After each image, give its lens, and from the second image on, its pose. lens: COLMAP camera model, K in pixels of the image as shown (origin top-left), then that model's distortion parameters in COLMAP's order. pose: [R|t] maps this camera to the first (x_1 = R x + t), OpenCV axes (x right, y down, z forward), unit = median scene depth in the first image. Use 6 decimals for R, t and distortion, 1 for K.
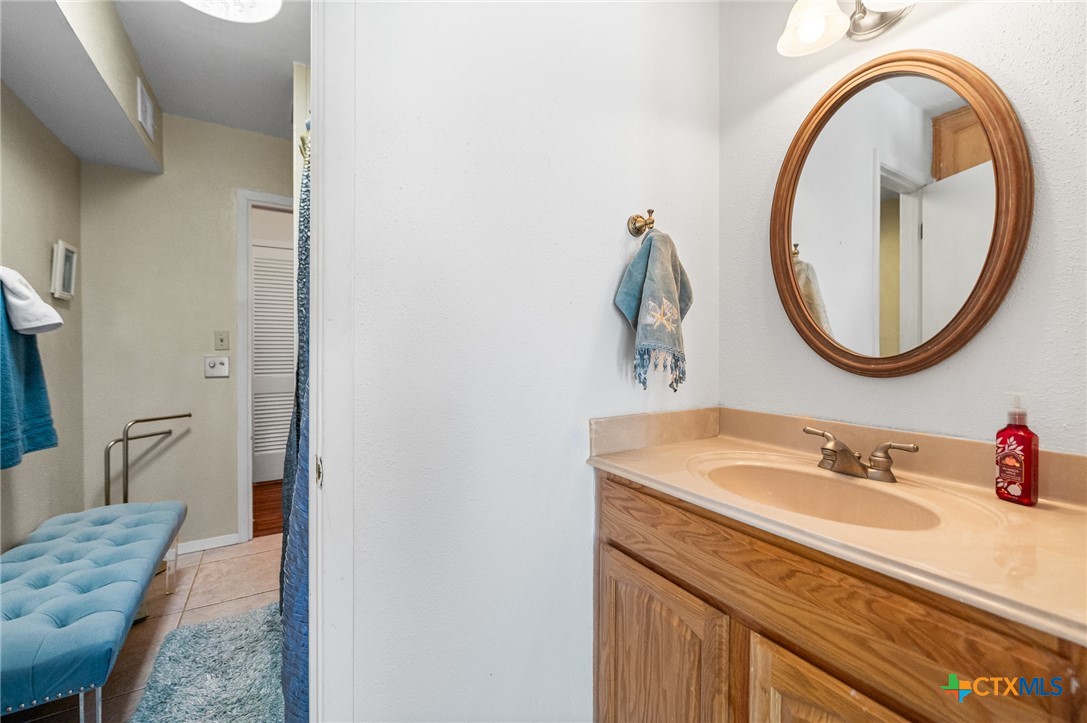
lens RADIAL K [[443.4, 0, 545.3], [0, 443.4, 357.8], [0, 0, 1]] dist [-0.009459, -0.000298]
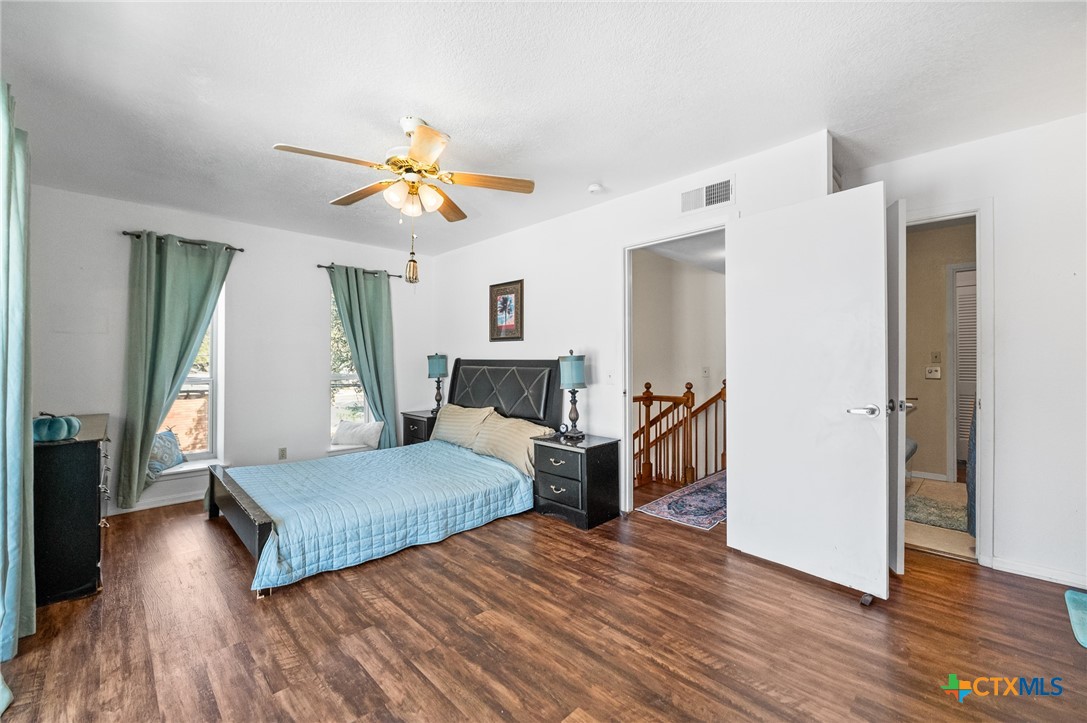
lens RADIAL K [[443.4, 0, 545.3], [0, 443.4, 357.8], [0, 0, 1]] dist [-0.009459, -0.000298]
pose [[0.232233, -0.014732, -0.972549, 0.549491], [-0.007063, 0.999833, -0.016832, 0.002349], [0.972635, 0.010778, 0.232090, -0.834873]]
